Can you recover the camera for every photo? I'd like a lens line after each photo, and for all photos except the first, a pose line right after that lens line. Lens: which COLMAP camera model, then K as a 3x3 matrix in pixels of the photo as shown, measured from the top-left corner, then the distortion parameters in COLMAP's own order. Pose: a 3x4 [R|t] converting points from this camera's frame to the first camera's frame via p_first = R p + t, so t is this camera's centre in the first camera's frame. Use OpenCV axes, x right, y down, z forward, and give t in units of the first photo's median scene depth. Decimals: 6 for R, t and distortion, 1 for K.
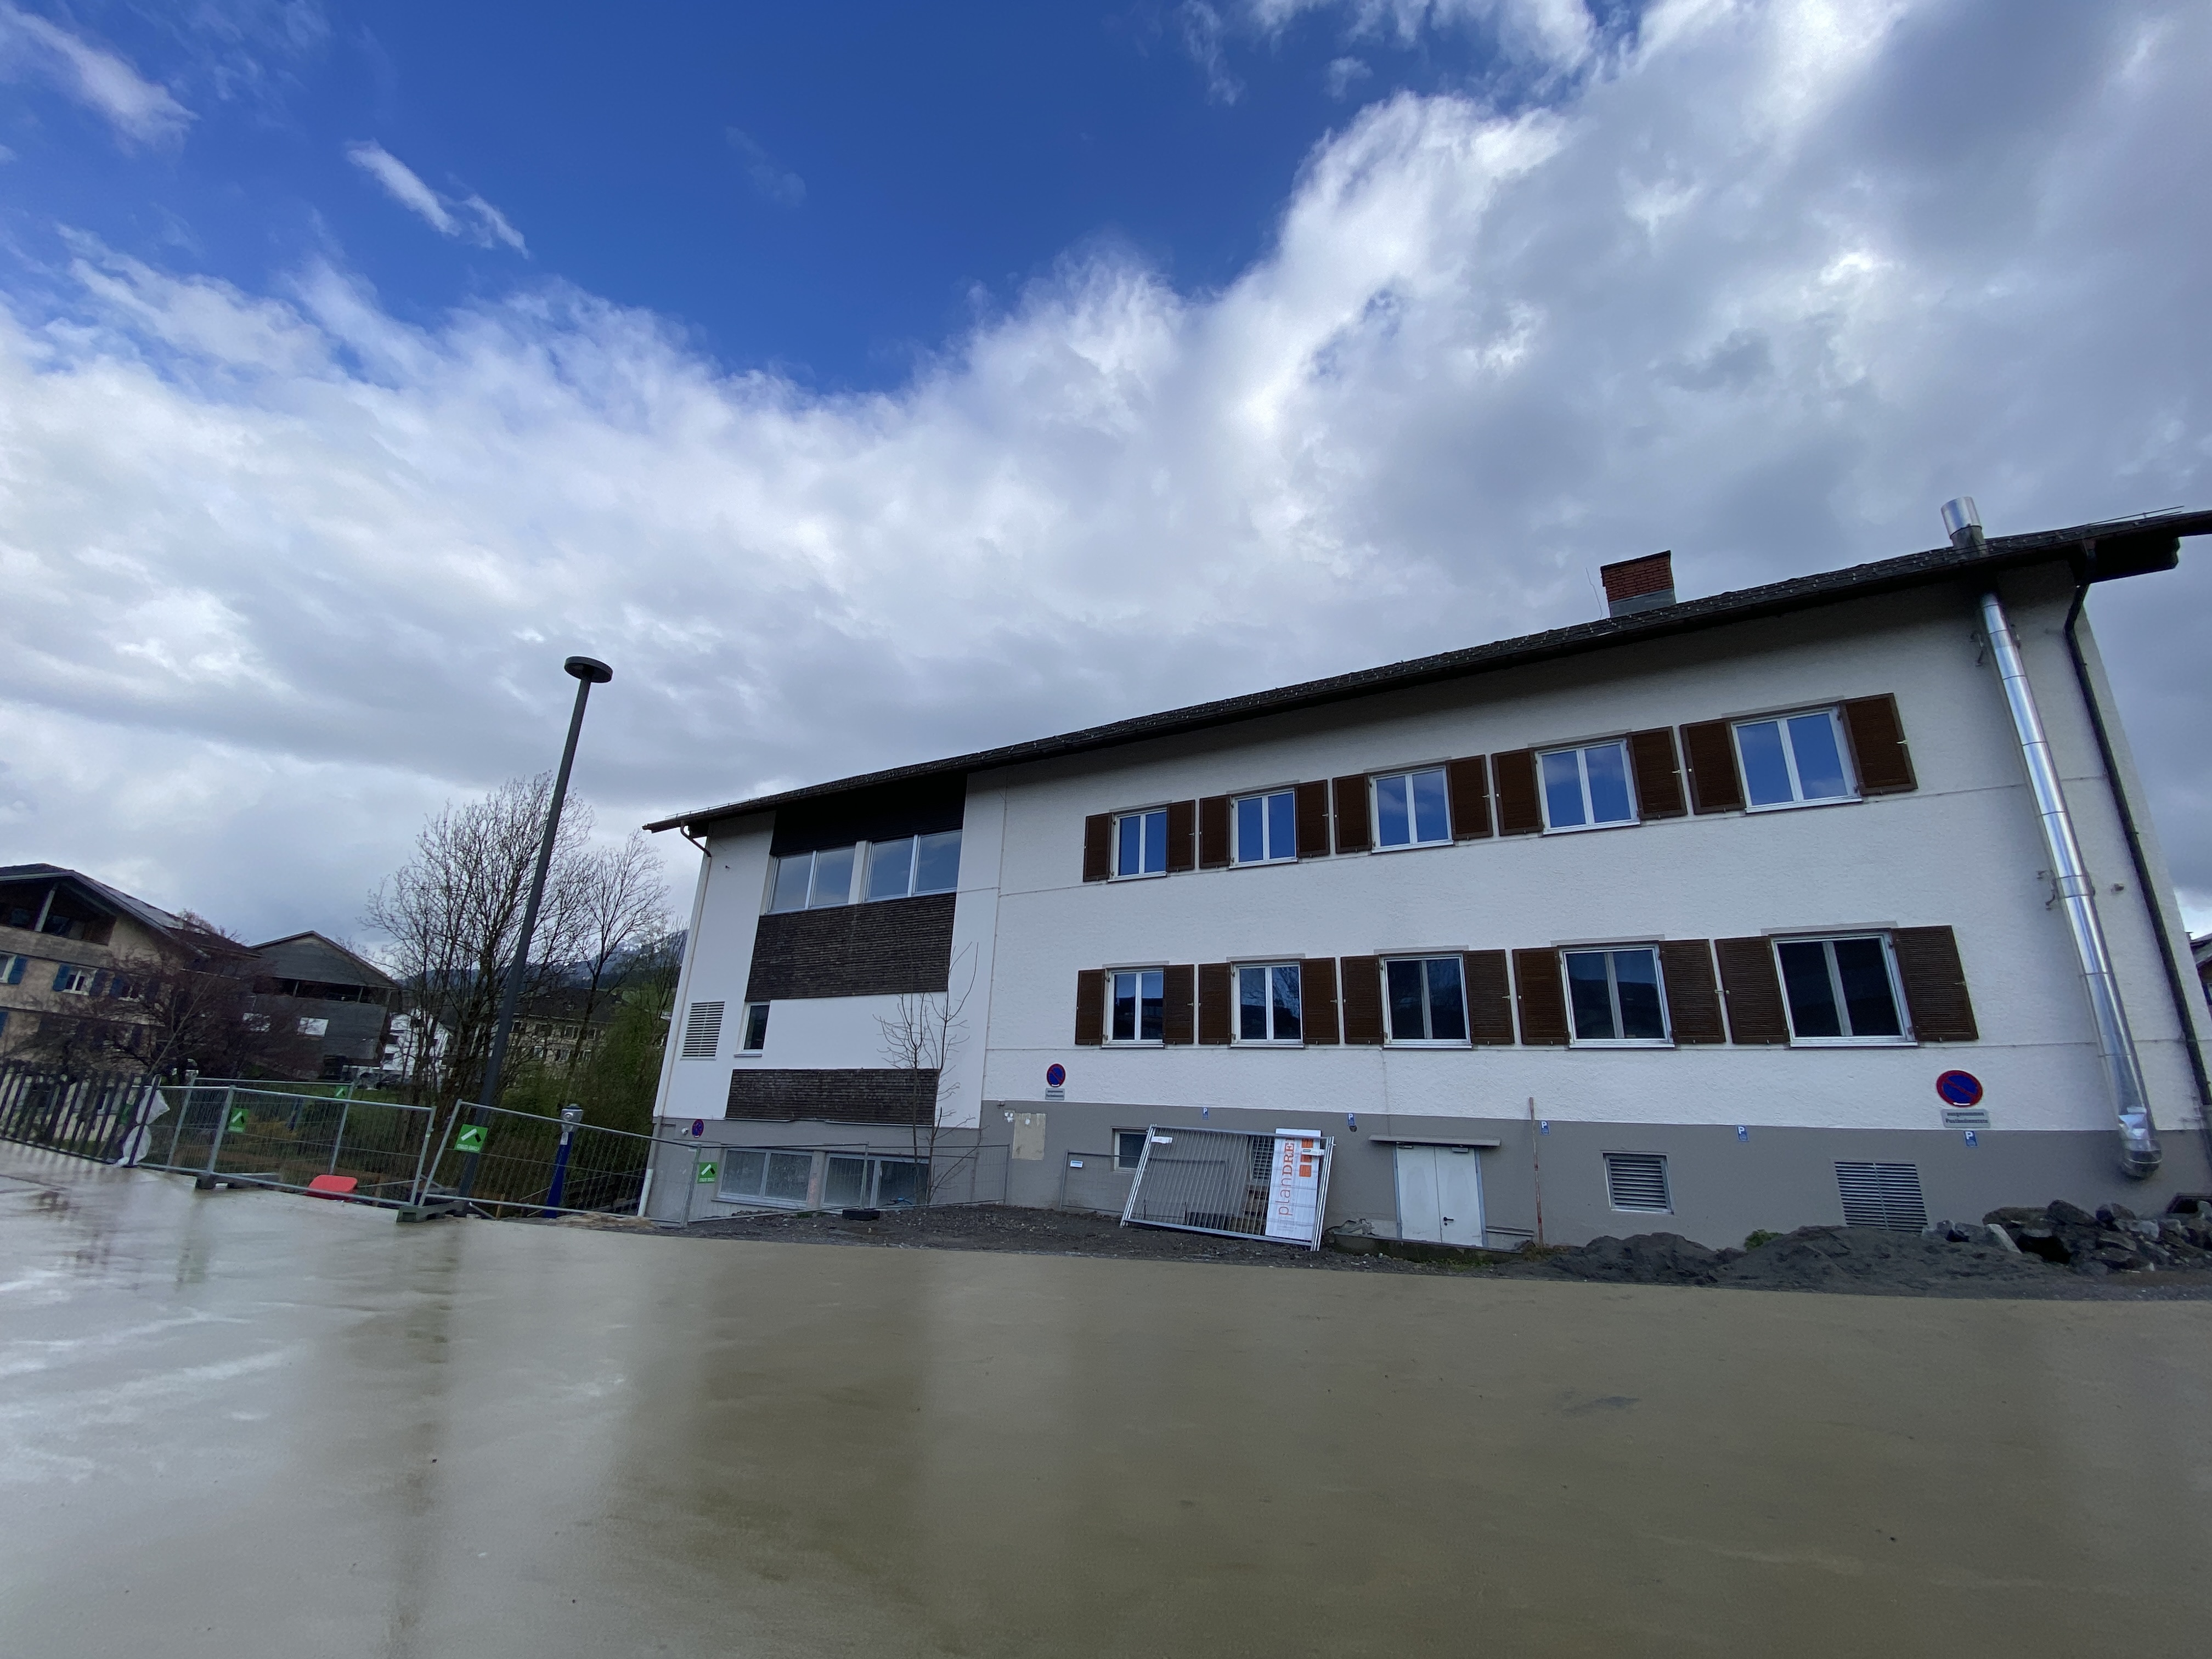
lens RADIAL K [[815.8, 0, 1106.0], [0, 815.8, 829.5], [0, 0, 1]] dist [0.039576, -0.030954]
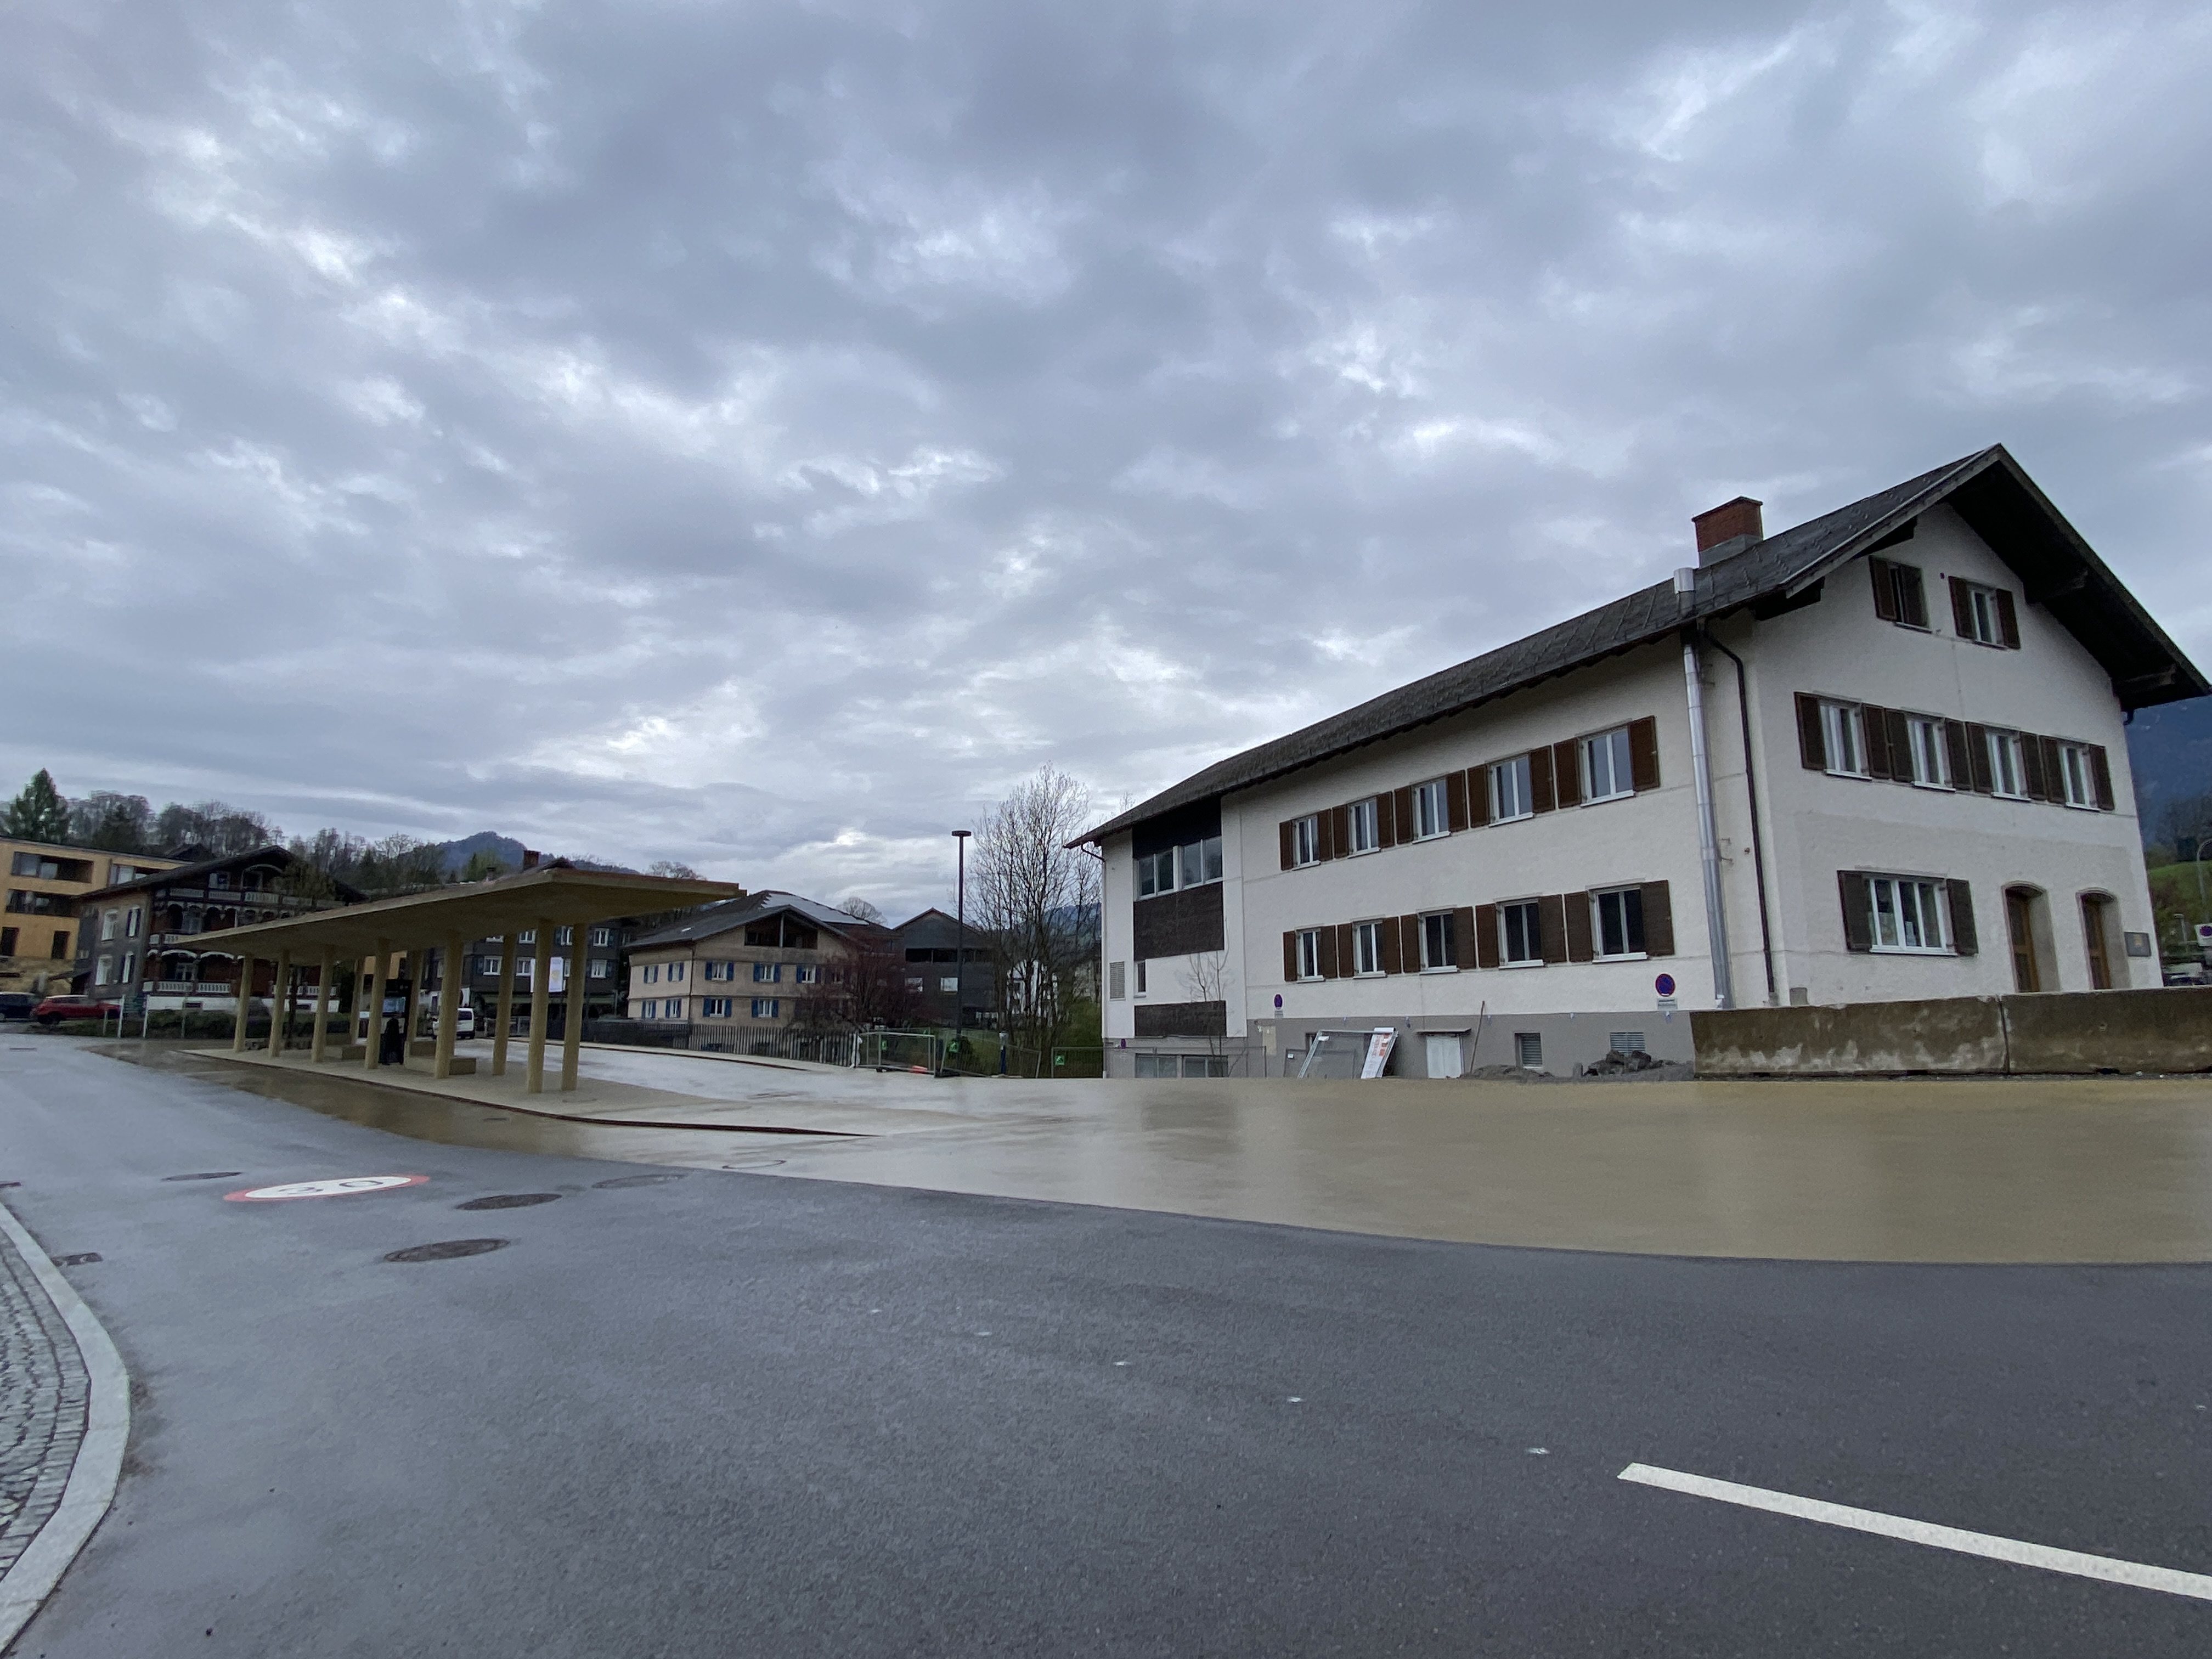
lens RADIAL K [[1132.8, 0, 1106.0], [0, 1132.8, 829.5], [0, 0, 1]] dist [0.017924, -0.000903]
pose [[0.808252, -0.134109, -0.573361, 0.883028], [0.210445, 0.975199, 0.068560, -0.208923], [0.549946, -0.176075, 0.816429, -0.788561]]
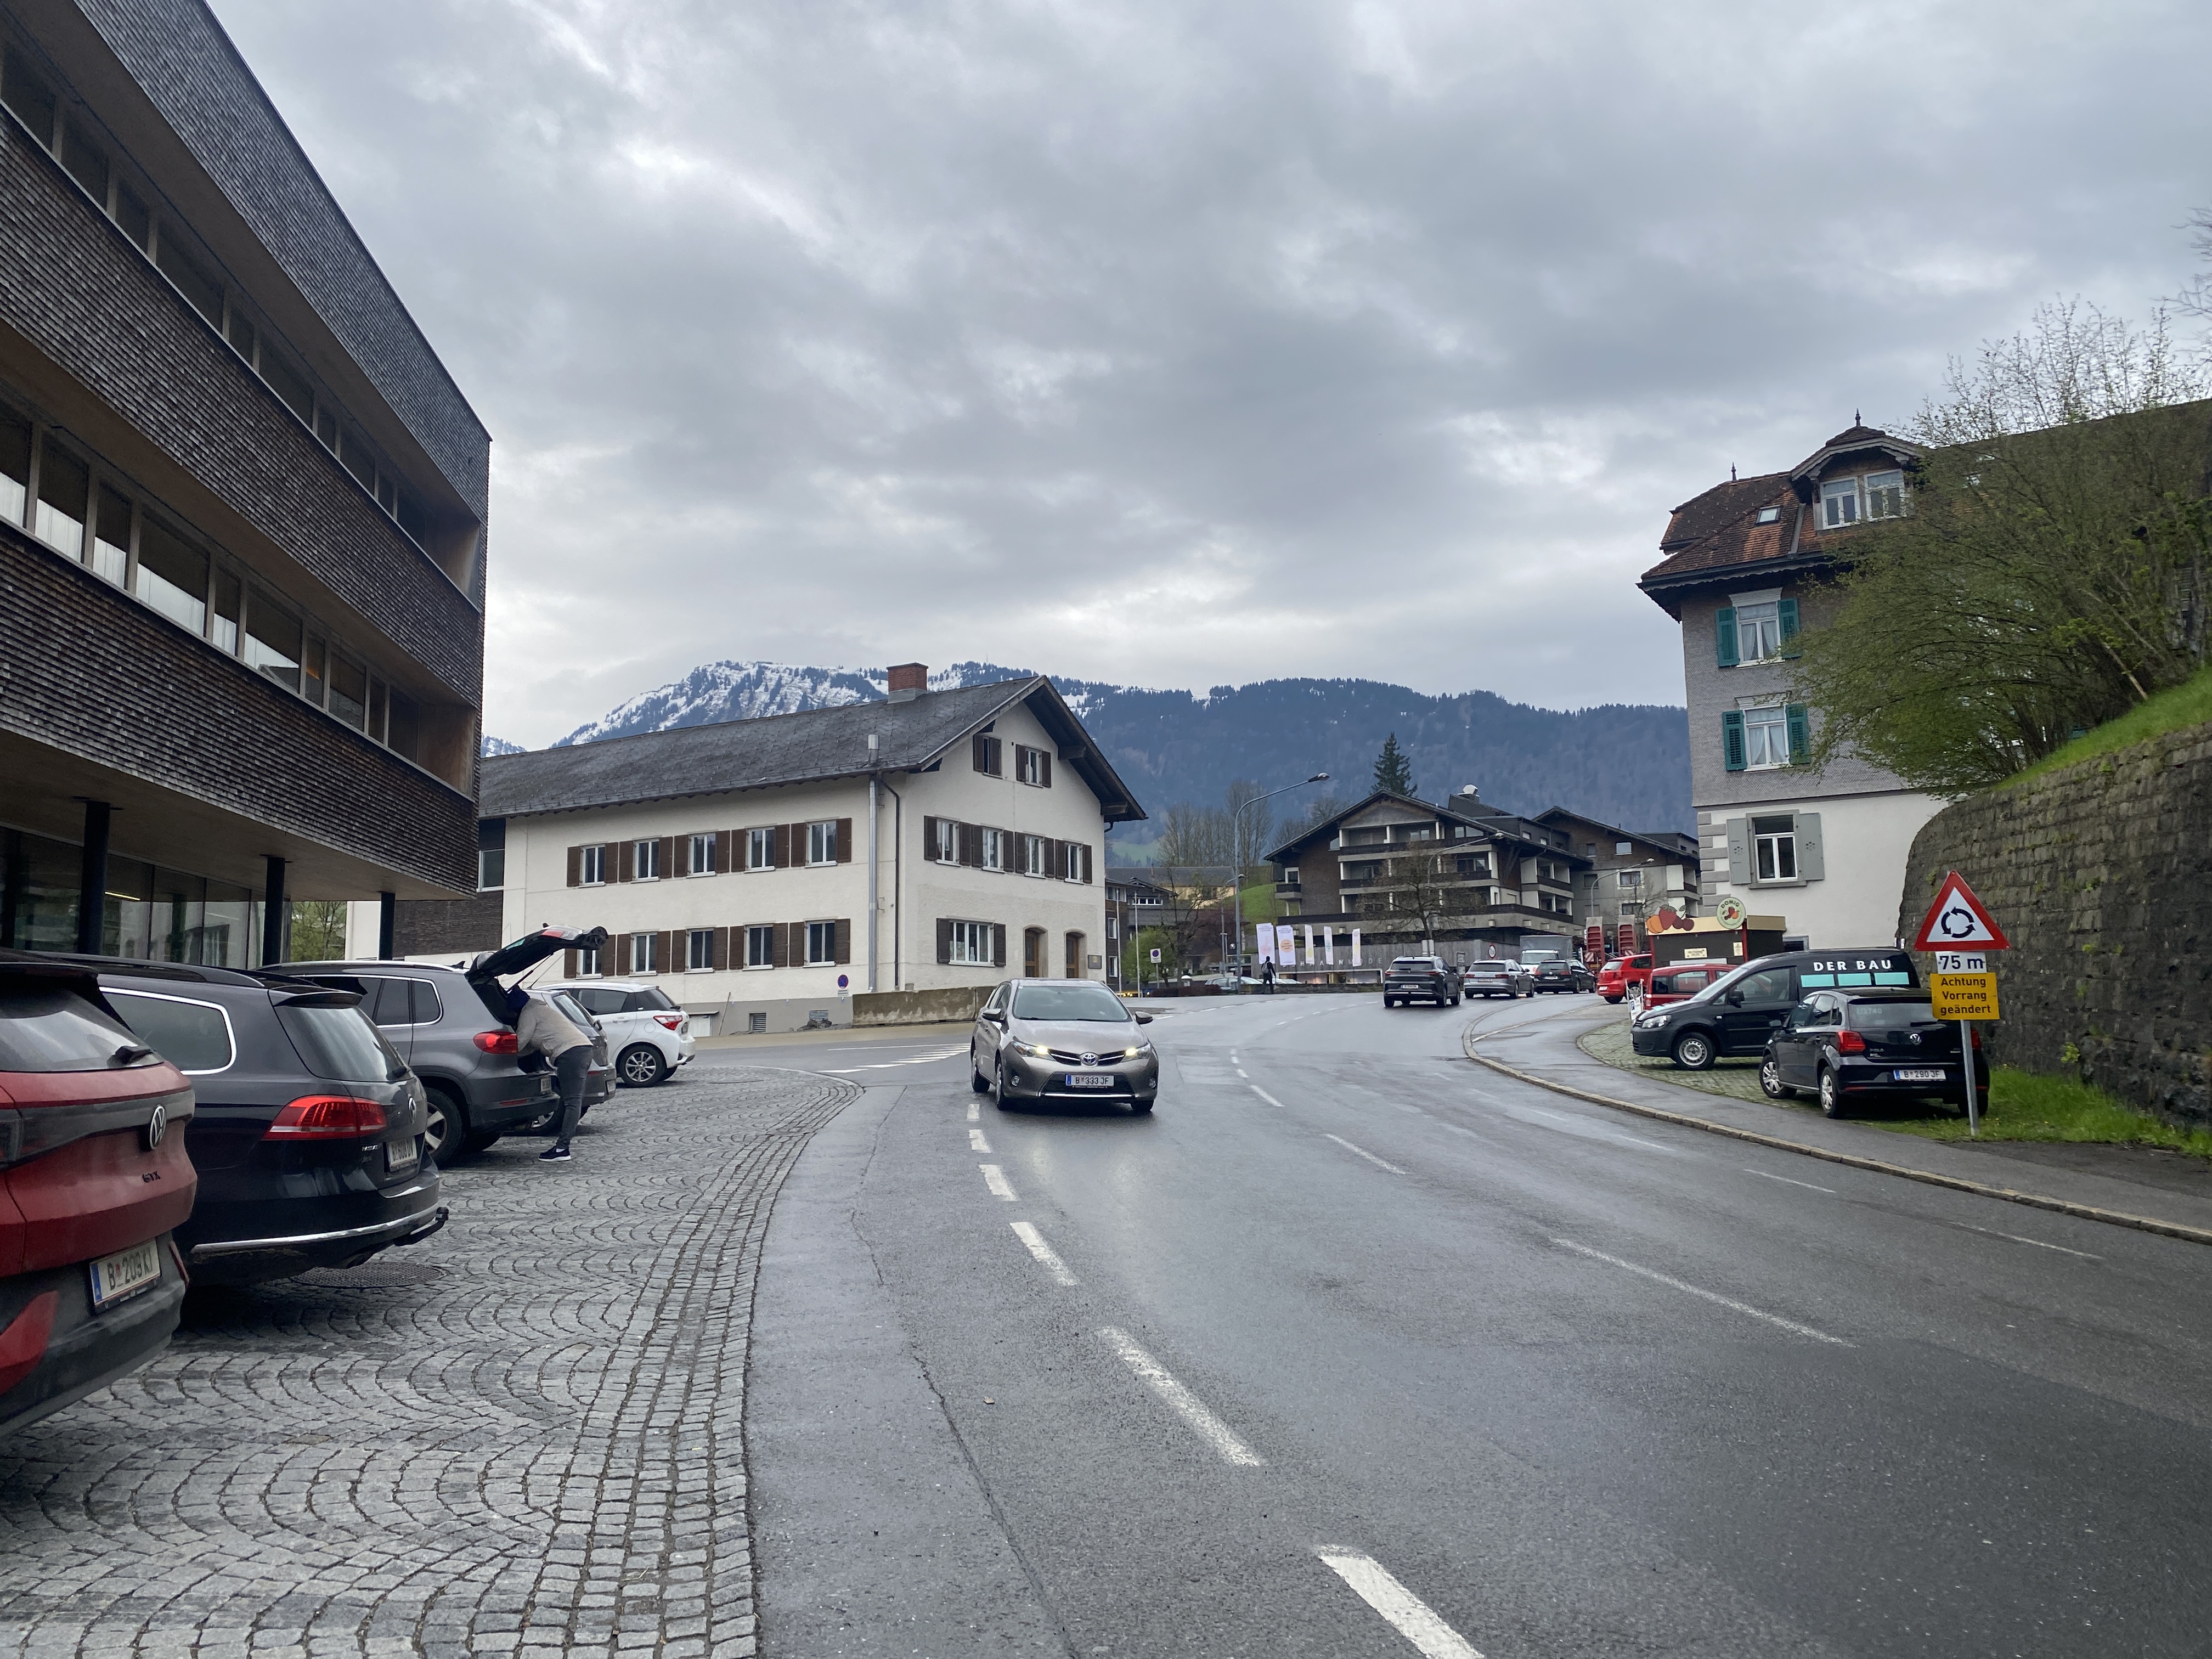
lens RADIAL K [[1532.1, 0, 1048.9], [0, 1532.1, 835.7], [0, 0, 1]] dist [0.166631, -0.000158]
pose [[0.997952, -0.045156, -0.045303, 1.169735], [0.052658, 0.982054, 0.181099, -0.598967], [0.036312, -0.183114, 0.982421, -2.237434]]
